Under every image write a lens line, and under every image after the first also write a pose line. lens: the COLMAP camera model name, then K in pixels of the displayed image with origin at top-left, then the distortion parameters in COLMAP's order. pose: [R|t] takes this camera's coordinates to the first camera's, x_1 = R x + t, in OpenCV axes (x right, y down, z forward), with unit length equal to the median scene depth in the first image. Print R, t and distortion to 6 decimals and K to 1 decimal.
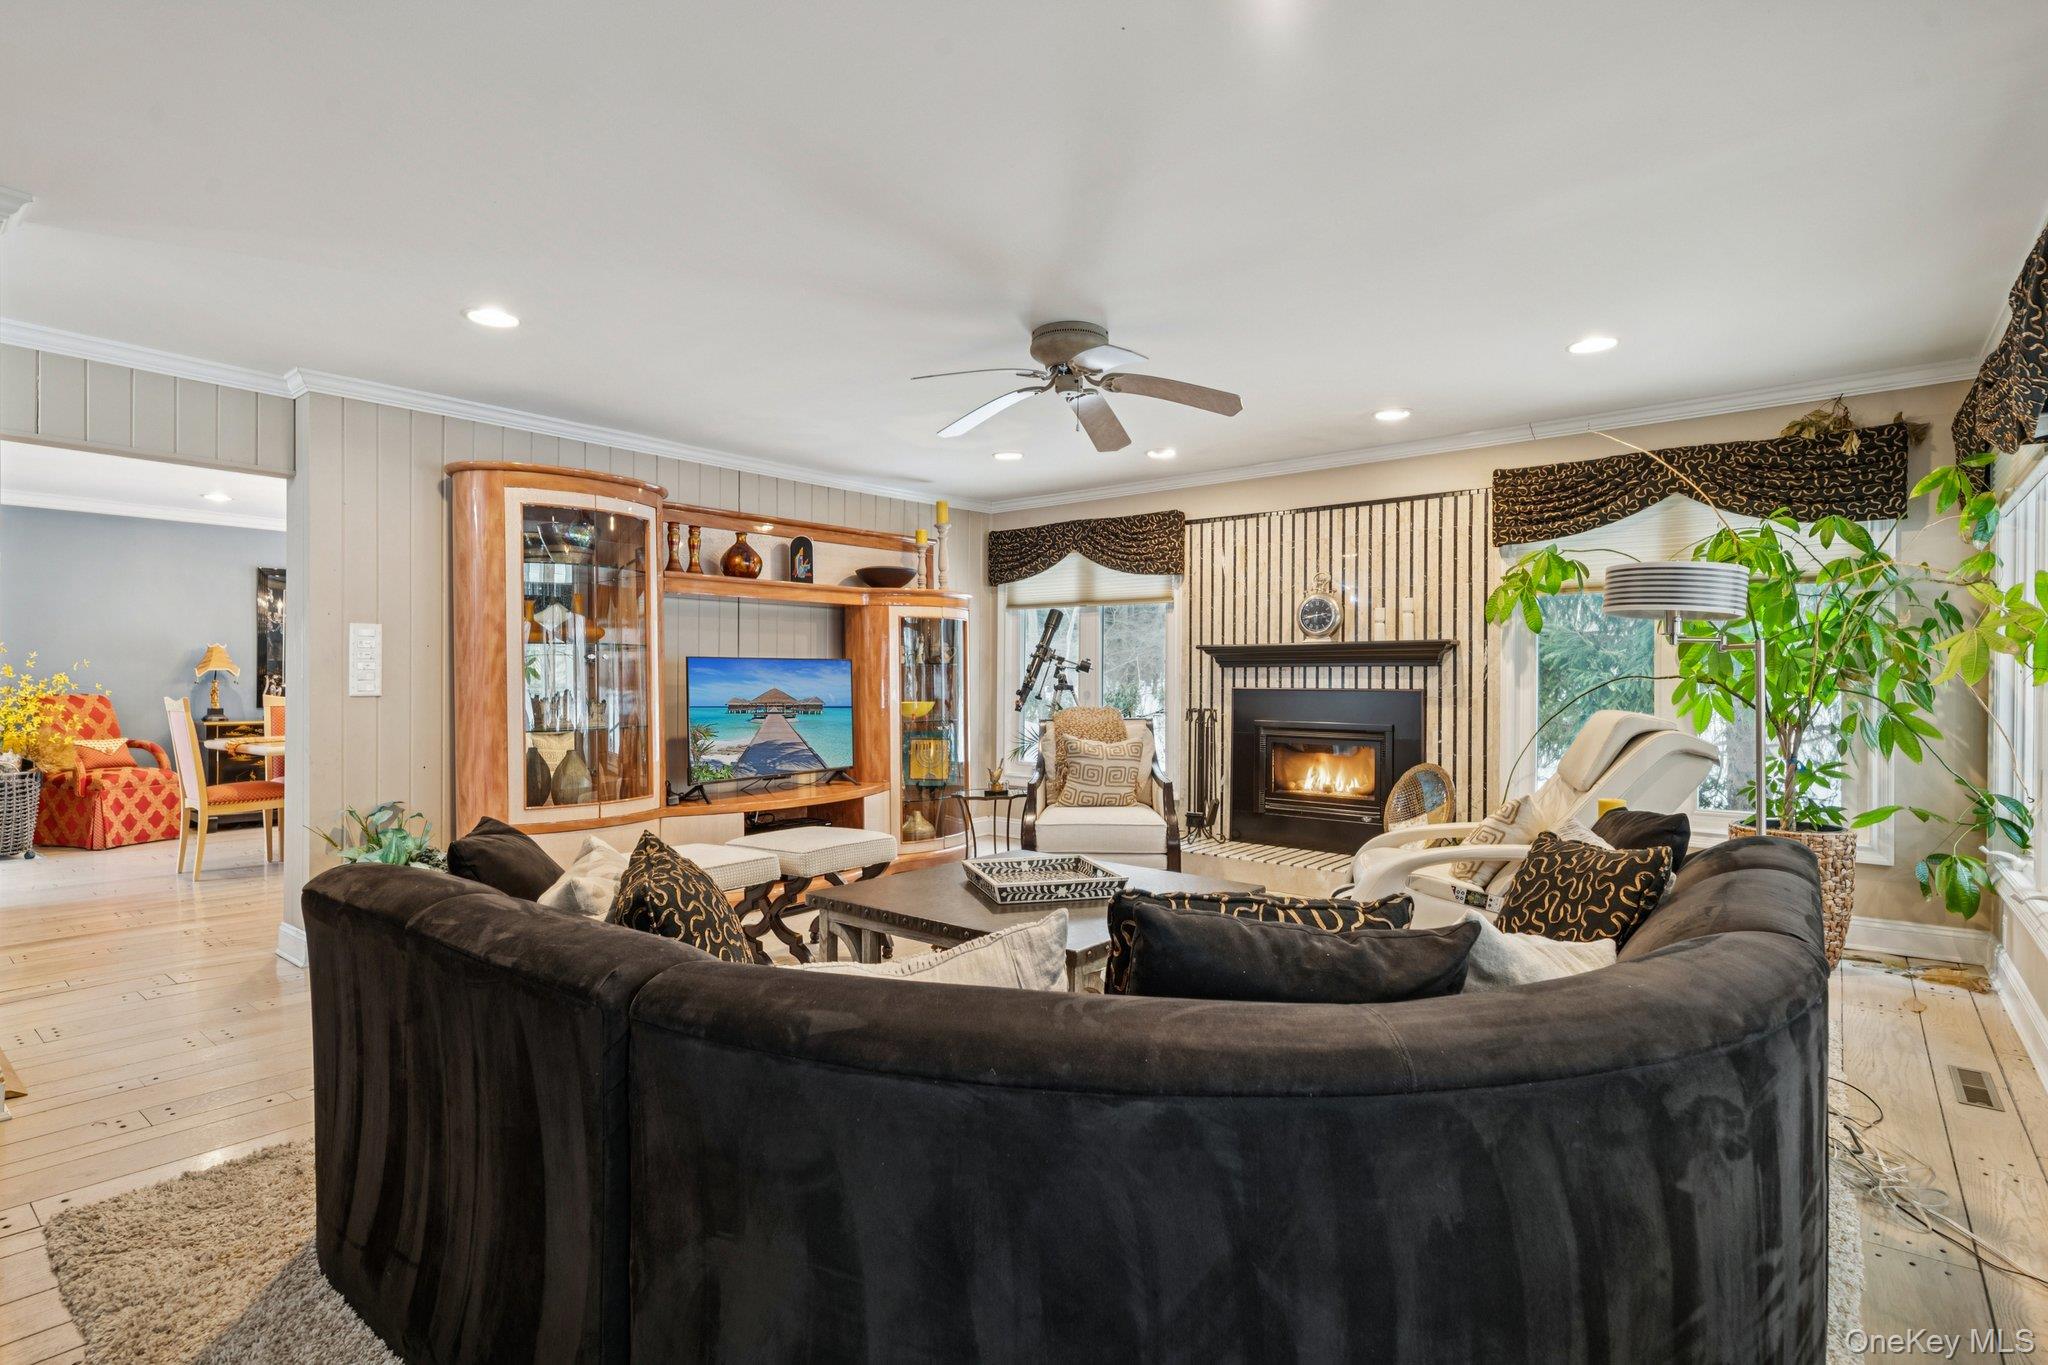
lens RADIAL K [[1044.9, 0, 1024.0], [0, 1044.9, 682.5], [0, 0, 1]] dist [-0.001159, 0.000253]
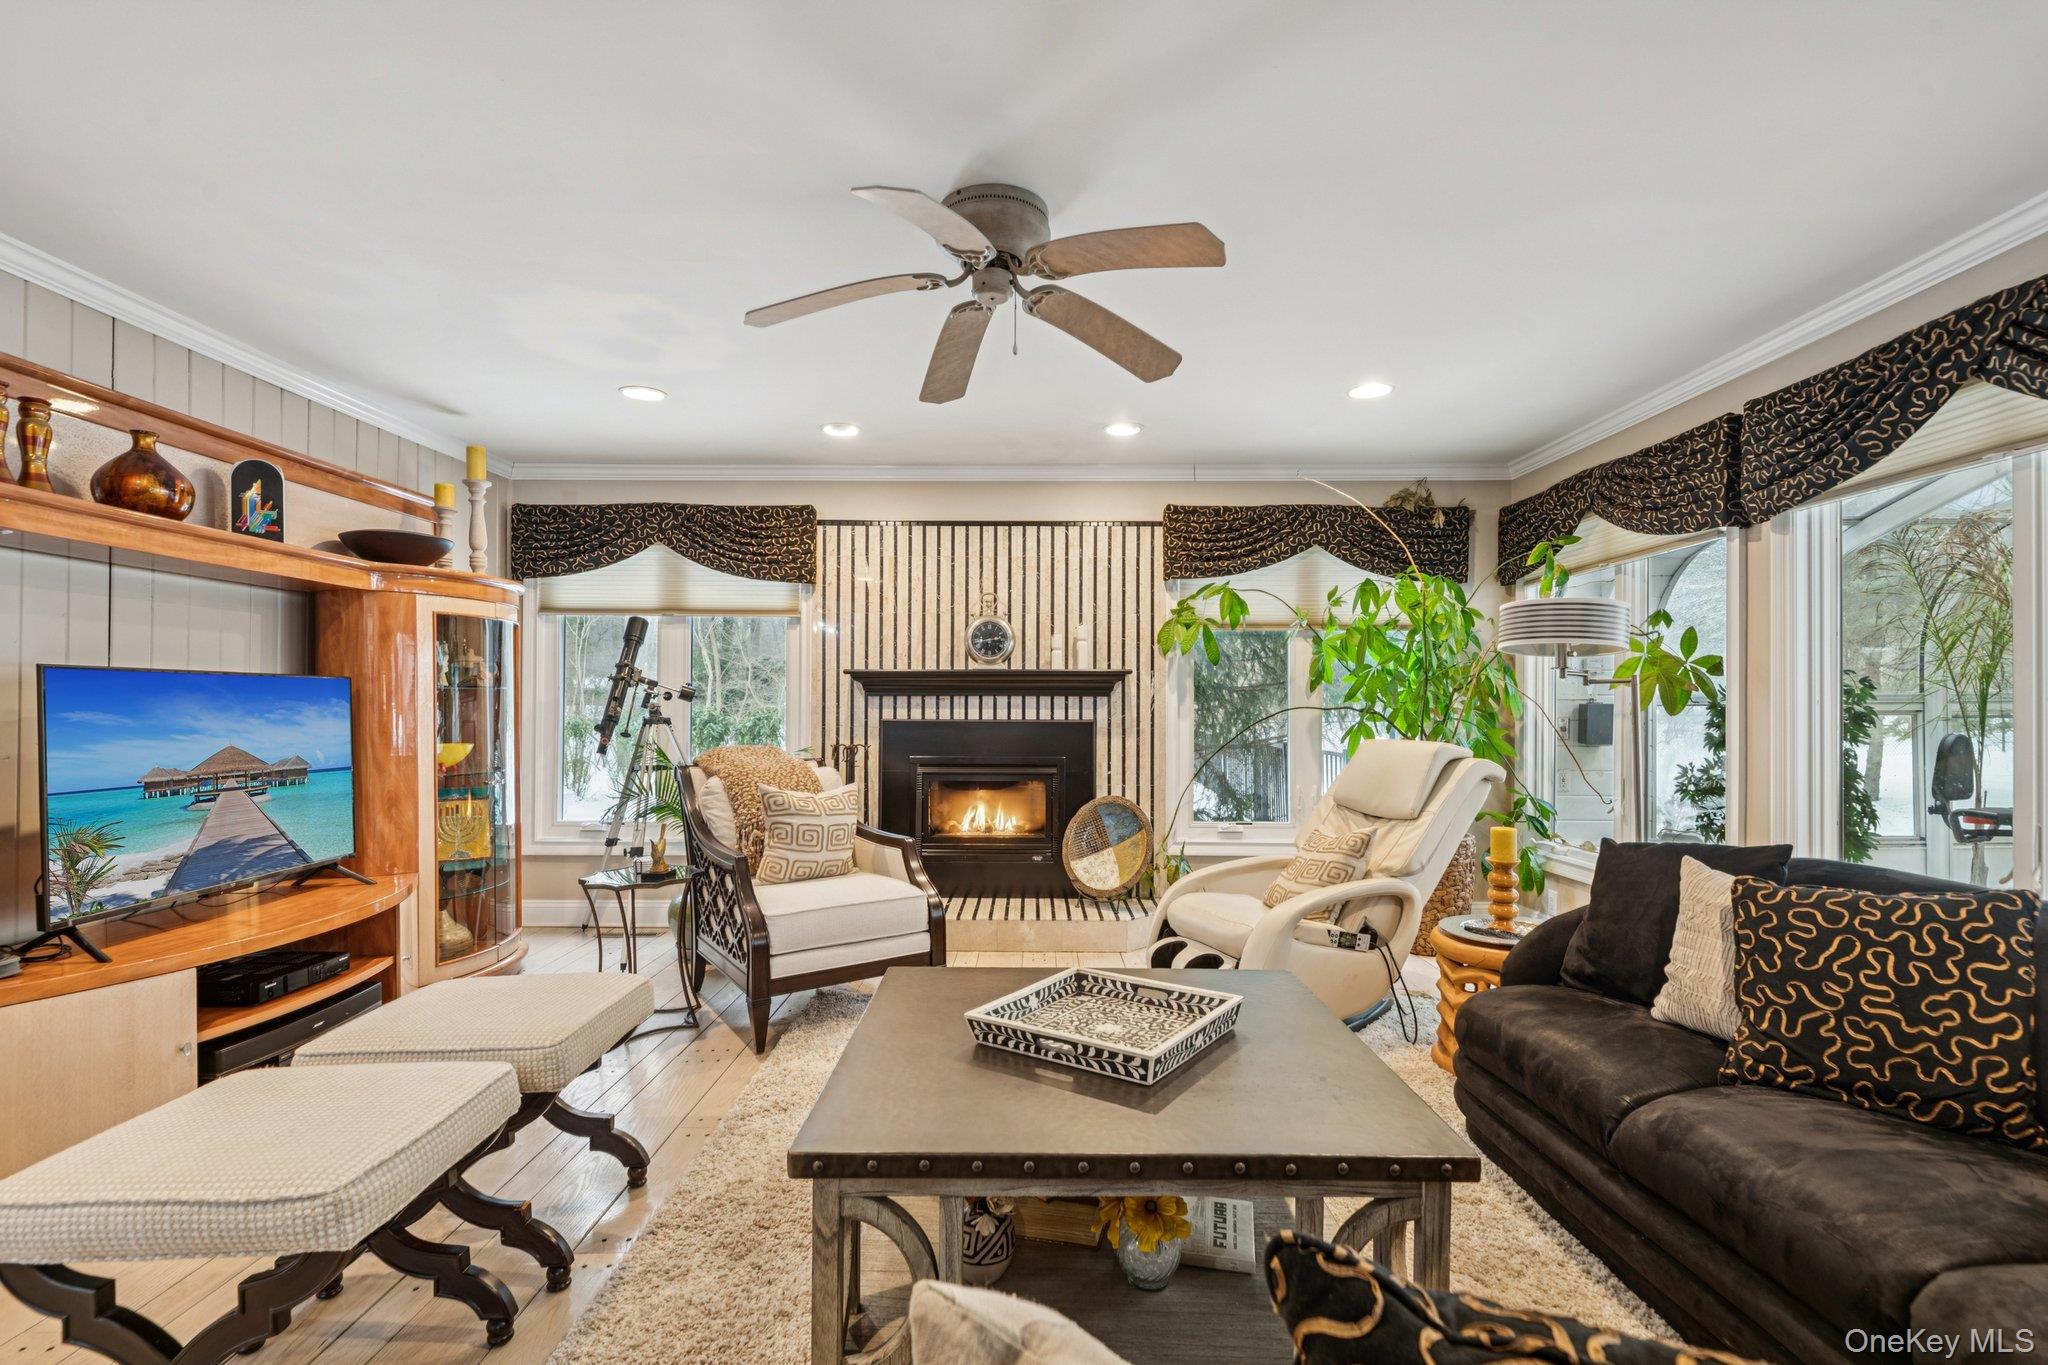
lens RADIAL K [[962.8, 0, 1027.3], [0, 962.8, 704.4], [0, 0, 1]] dist [0.000110, -0.000443]
pose [[0.766267, 0.002833, 0.642516, -0.224049], [0.001784, 0.999977, -0.006536, -0.002034], [-0.642520, 0.006154, 0.766245, 0.319486]]
